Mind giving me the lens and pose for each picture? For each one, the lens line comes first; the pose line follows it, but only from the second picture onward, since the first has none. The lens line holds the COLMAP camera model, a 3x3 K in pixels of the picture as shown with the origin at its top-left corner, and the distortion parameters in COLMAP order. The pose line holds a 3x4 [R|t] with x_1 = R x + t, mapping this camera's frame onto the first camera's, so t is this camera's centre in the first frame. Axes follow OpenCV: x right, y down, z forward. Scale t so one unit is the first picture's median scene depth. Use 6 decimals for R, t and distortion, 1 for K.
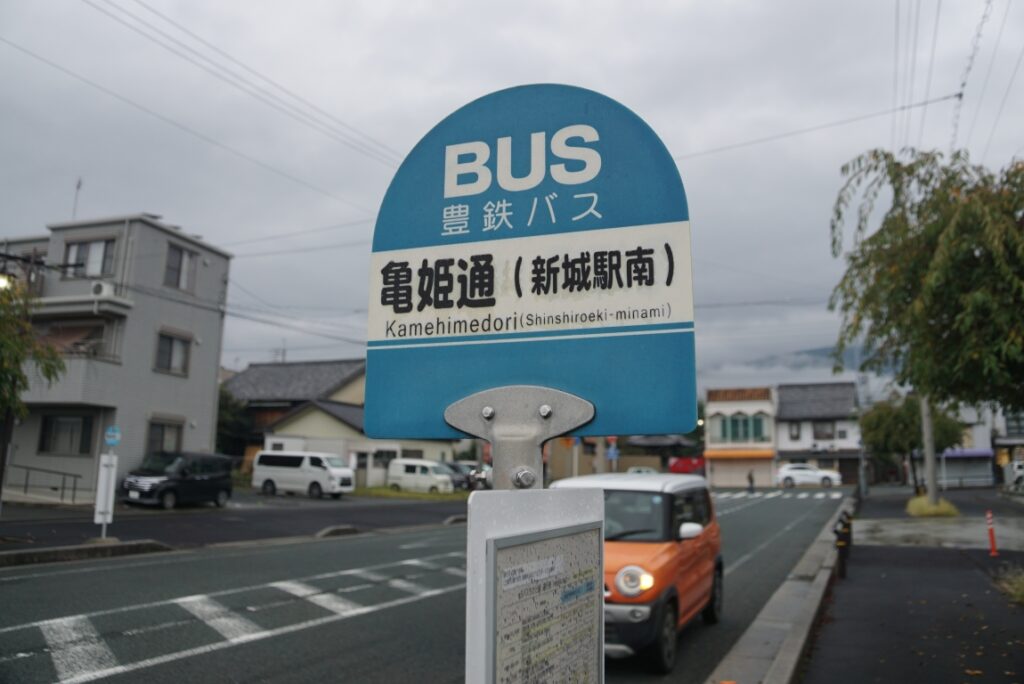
lens RADIAL K [[813.3, 0, 510.8], [0, 813.3, 296.2], [0, 0, 1]] dist [-0.182944, 0.129964]
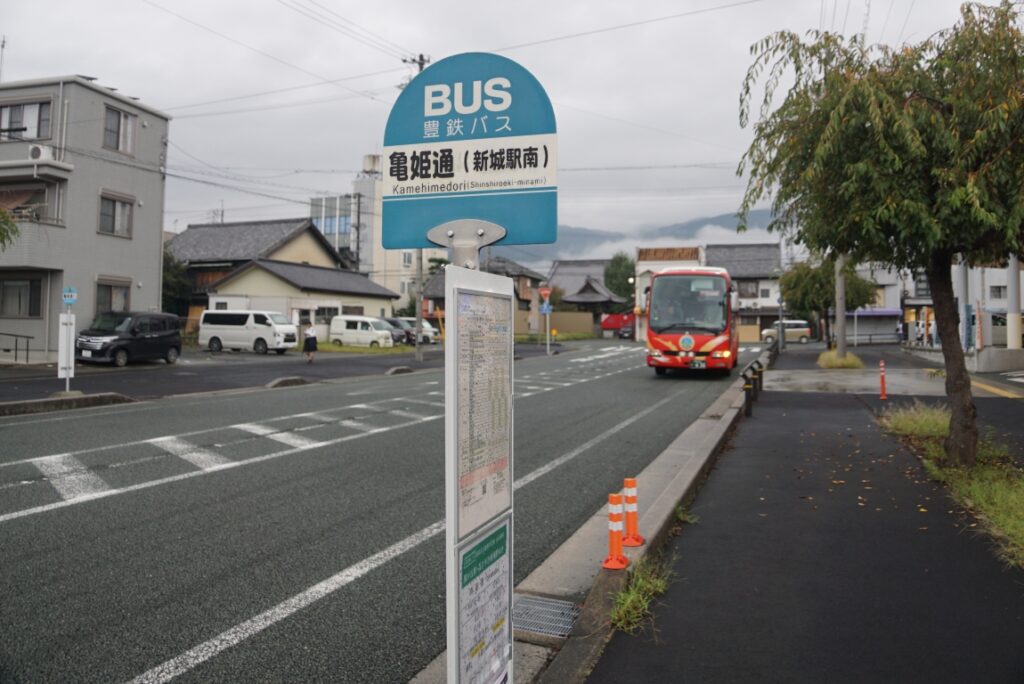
lens RADIAL K [[802.5, 0, 511.0], [0, 802.5, 294.8], [0, 0, 1]] dist [-0.183293, 0.120003]
pose [[0.996912, -0.005326, 0.078343, -0.002682], [-0.008224, 0.985128, 0.171625, -0.003013], [-0.078092, -0.171739, 0.982042, -0.068525]]
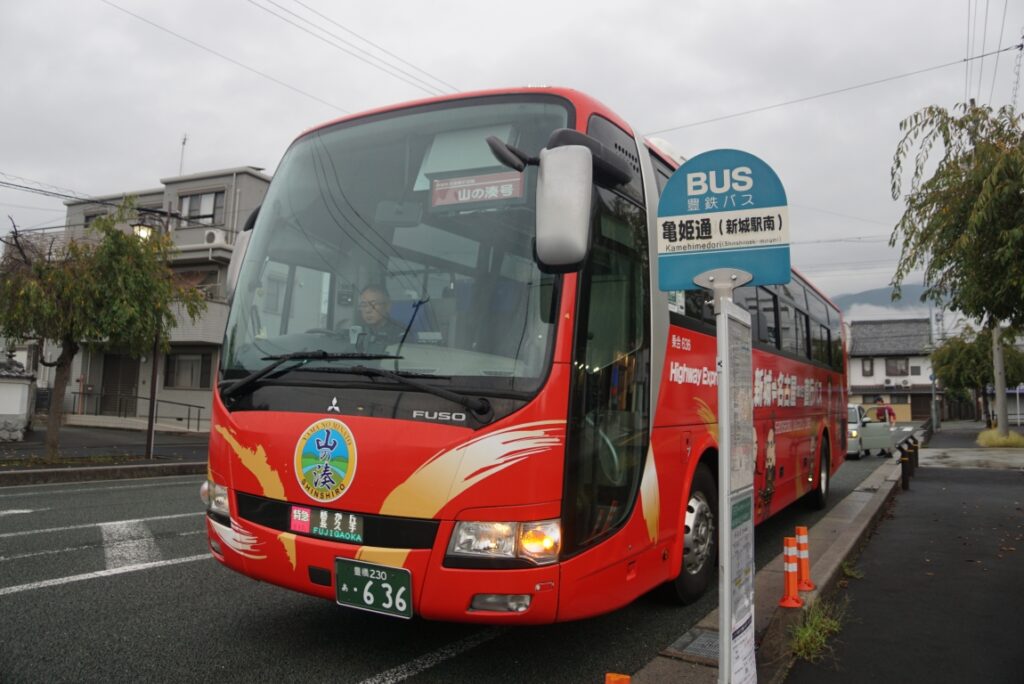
lens RADIAL K [[802.5, 0, 511.0], [0, 802.5, 294.8], [0, 0, 1]] dist [-0.183293, 0.120003]
pose [[0.995809, -0.010031, -0.090905, -0.034489], [0.016550, 0.997322, 0.071243, 0.000023], [0.089946, -0.072449, 0.993308, -0.126975]]
